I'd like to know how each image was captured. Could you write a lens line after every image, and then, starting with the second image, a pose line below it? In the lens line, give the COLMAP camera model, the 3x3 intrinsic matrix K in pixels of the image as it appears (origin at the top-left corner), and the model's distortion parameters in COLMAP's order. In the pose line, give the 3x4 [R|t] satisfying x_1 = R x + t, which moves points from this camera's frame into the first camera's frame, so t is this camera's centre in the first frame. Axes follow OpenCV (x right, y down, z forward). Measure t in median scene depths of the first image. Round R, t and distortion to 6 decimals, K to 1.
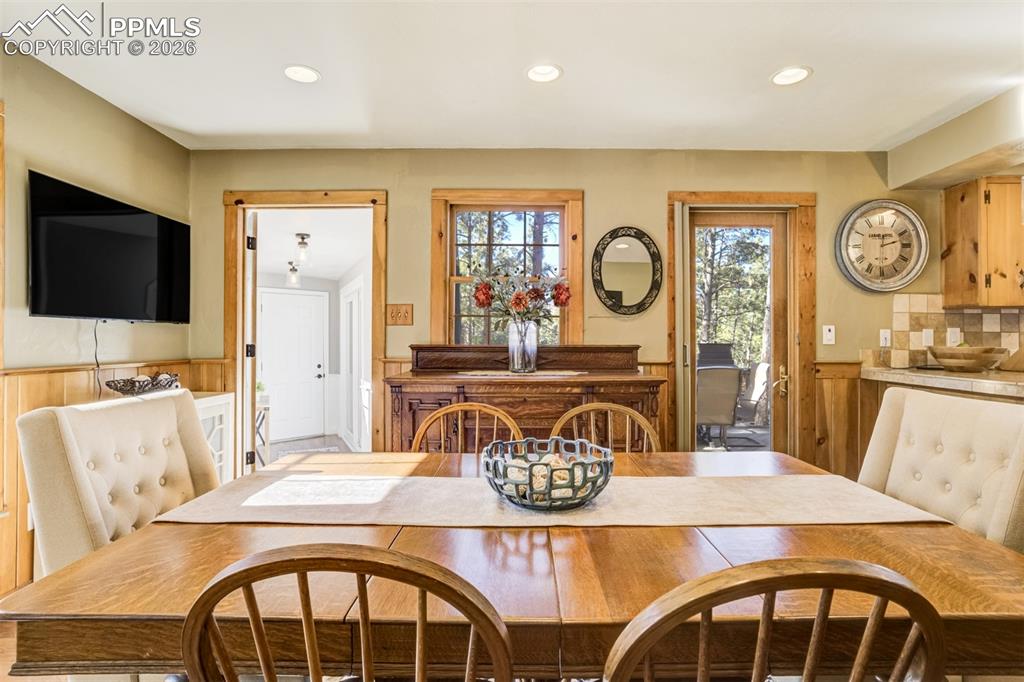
lens RADIAL K [[529.7, 0, 516.3], [0, 529.7, 337.2], [0, 0, 1]] dist [-0.019031, 0.010433]
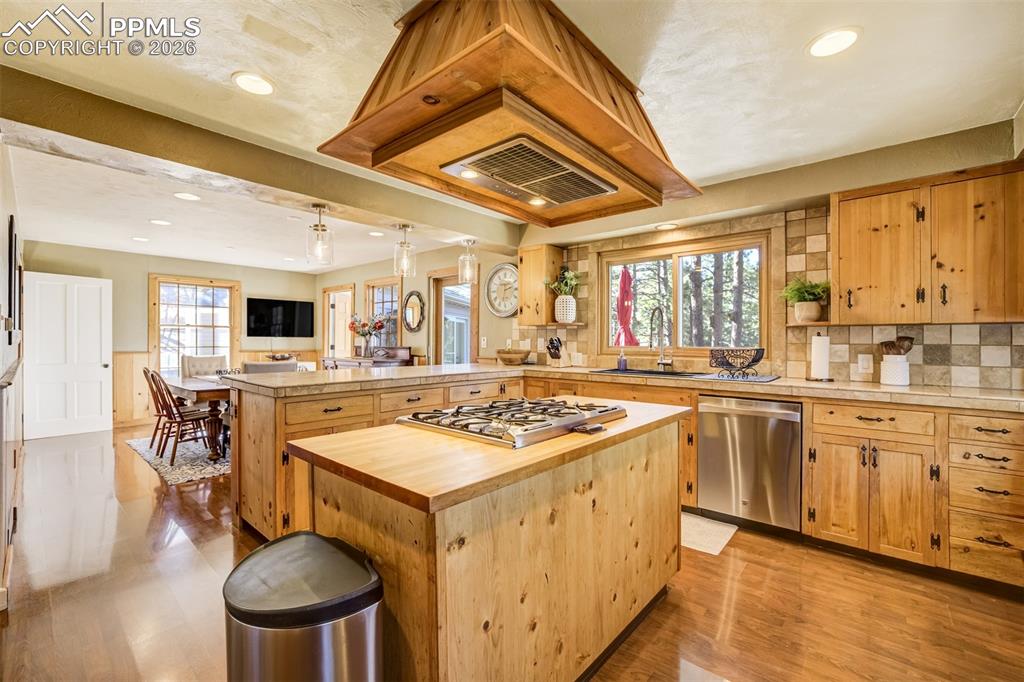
lens RADIAL K [[439.2, 0, 494.4], [0, 439.2, 343.5], [0, 0, 1]] dist [-0.024285, 0.007324]
pose [[0.745350, 0.006130, -0.666645, 1.621513], [0.001129, 0.999945, 0.010457, -0.015718], [0.666672, -0.008546, 0.745302, -0.091576]]
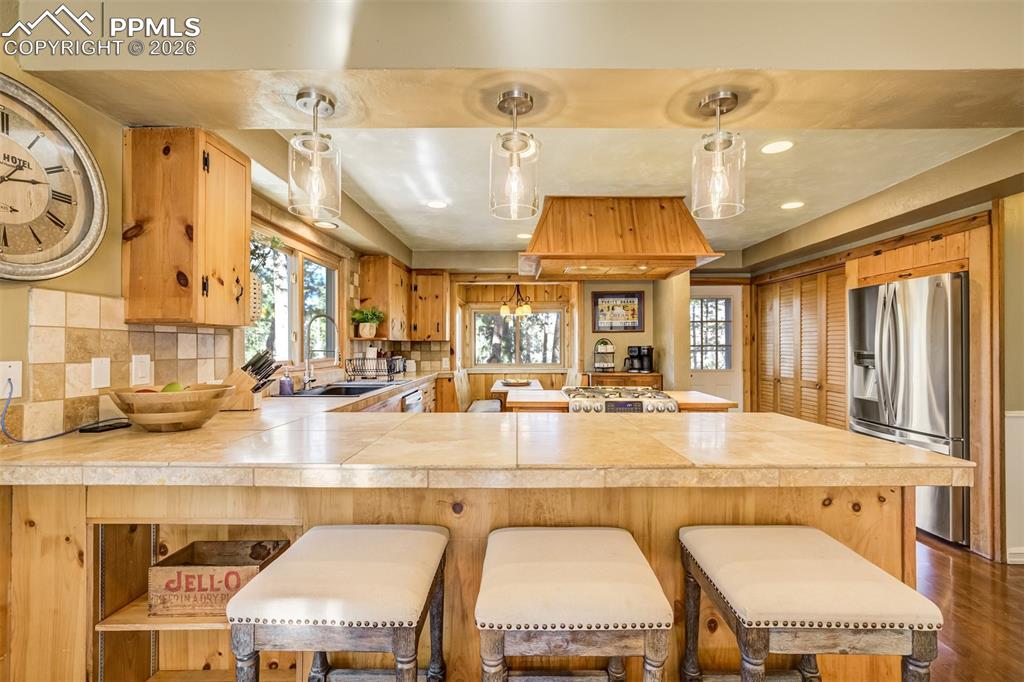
lens RADIAL K [[425.9, 0, 517.6], [0, 425.9, 340.6], [0, 0, 1]] dist [-0.003272, -0.000002]
pose [[0.006267, 0.008131, 0.999947, 0.328877], [-0.007843, 0.999937, -0.008082, -0.033713], [-0.999950, -0.007792, 0.006330, 0.547960]]
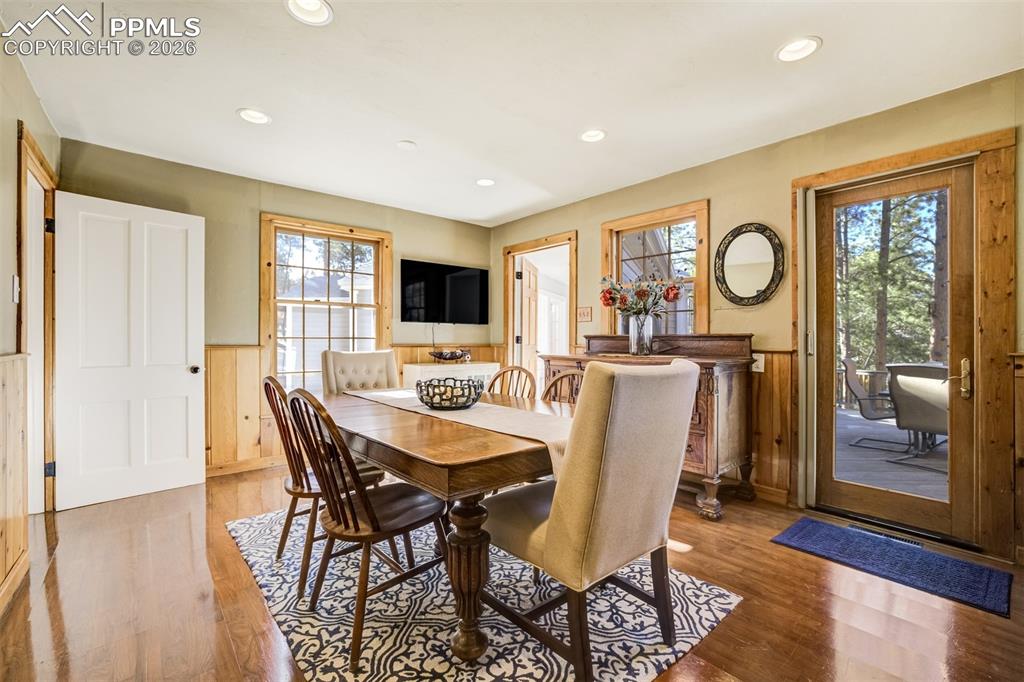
lens RADIAL K [[439.2, 0, 498.5], [0, 439.2, 339.7], [0, 0, 1]] dist [-0.024285, 0.007324]
pose [[0.645475, 0.001663, -0.763779, 0.562805], [0.005633, 0.999960, 0.006937, 0.017449], [0.763760, -0.008780, 0.645440, 0.045203]]
